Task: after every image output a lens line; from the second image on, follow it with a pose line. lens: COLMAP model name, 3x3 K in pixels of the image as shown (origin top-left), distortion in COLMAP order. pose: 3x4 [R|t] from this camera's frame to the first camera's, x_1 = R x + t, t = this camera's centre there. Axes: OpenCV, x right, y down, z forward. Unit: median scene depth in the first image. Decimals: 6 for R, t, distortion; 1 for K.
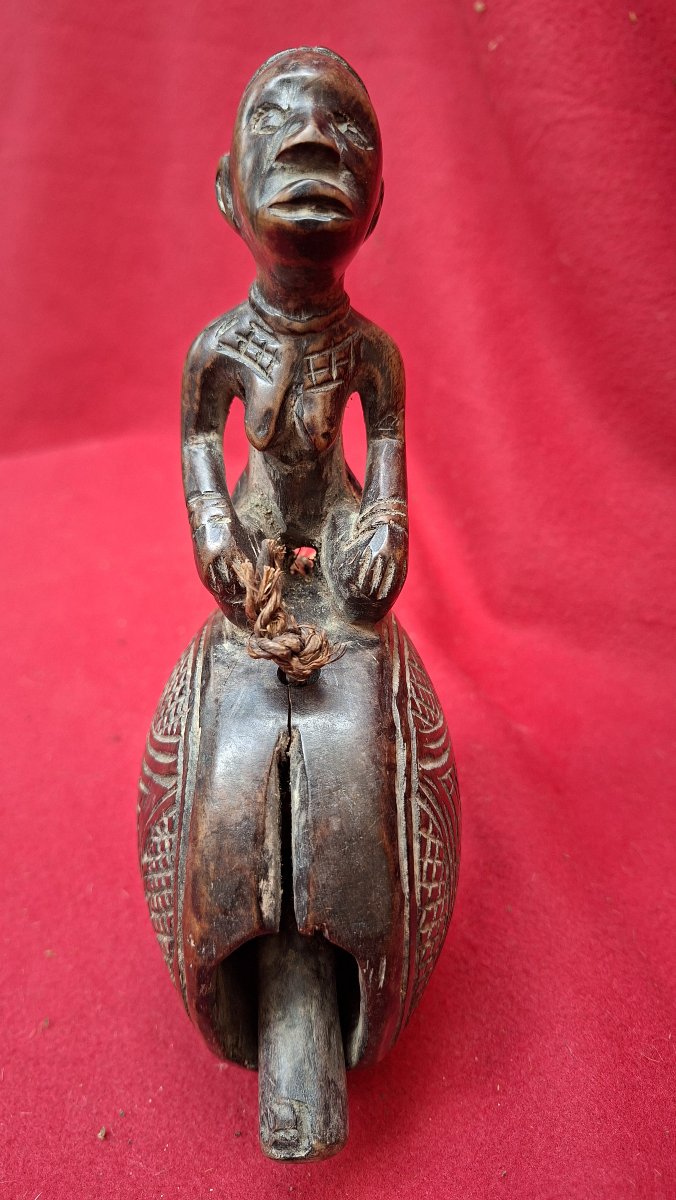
lens RADIAL K [[832.5, 0, 338.0], [0, 832.5, 600.0], [0, 0, 1]] dist [0.023654, -0.058566]
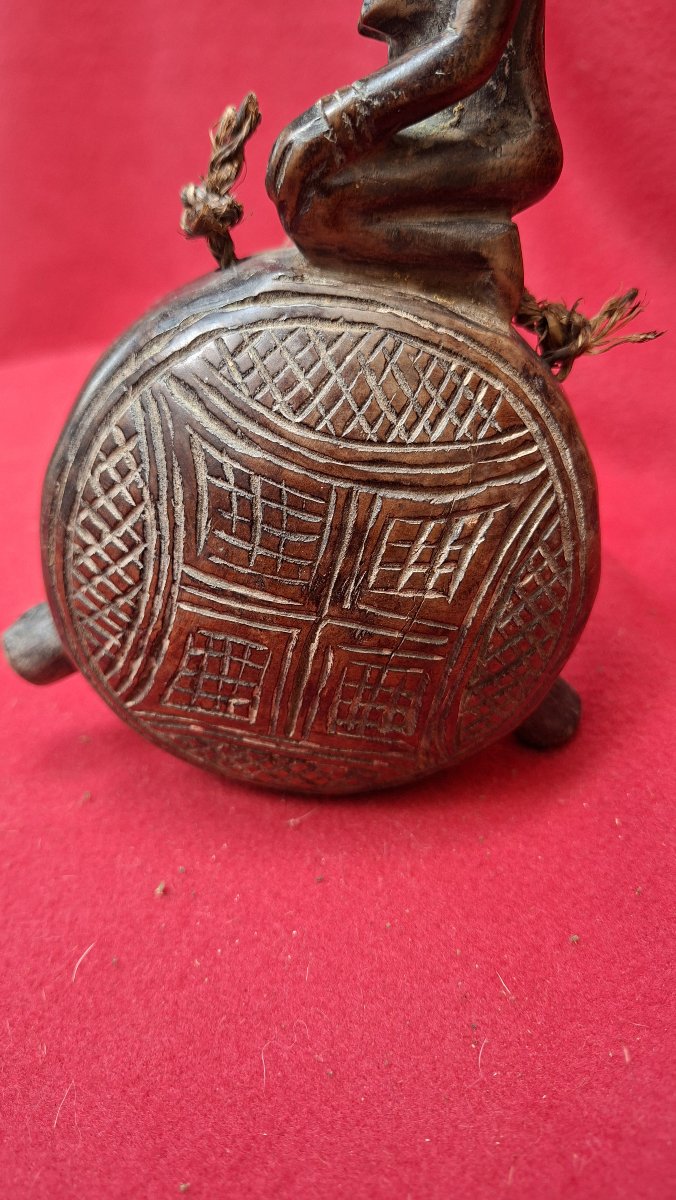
lens RADIAL K [[832.5, 0, 338.0], [0, 832.5, 600.0], [0, 0, 1]] dist [0.023654, -0.058566]
pose [[0.998229, -0.059343, 0.004138, -0.048034], [0.059388, 0.998163, -0.012021, 0.201235], [-0.003417, 0.012246, 0.999919, 0.073902]]
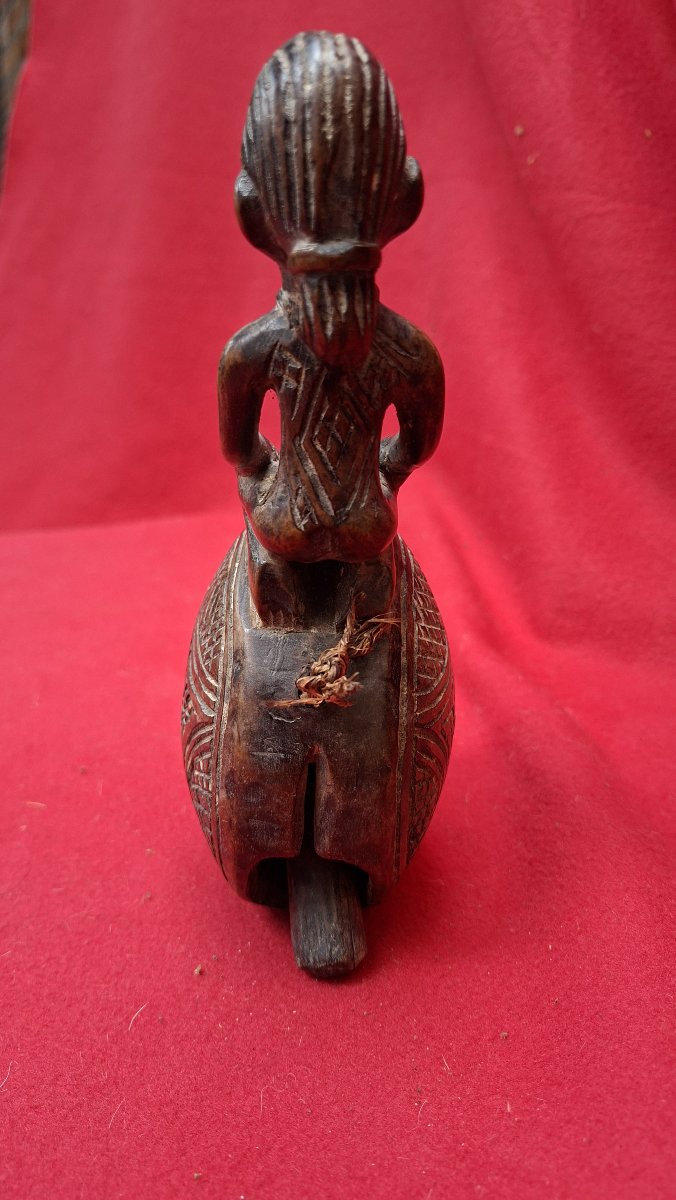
lens RADIAL K [[827.9, 0, 342.4], [0, 827.9, 622.9], [0, 0, 1]] dist [0.045209, -0.085236]
pose [[0.998583, 0.009157, -0.052430, -0.017349], [-0.017109, 0.988033, -0.153291, 0.189184], [0.050399, 0.153970, 0.986789, -0.102915]]
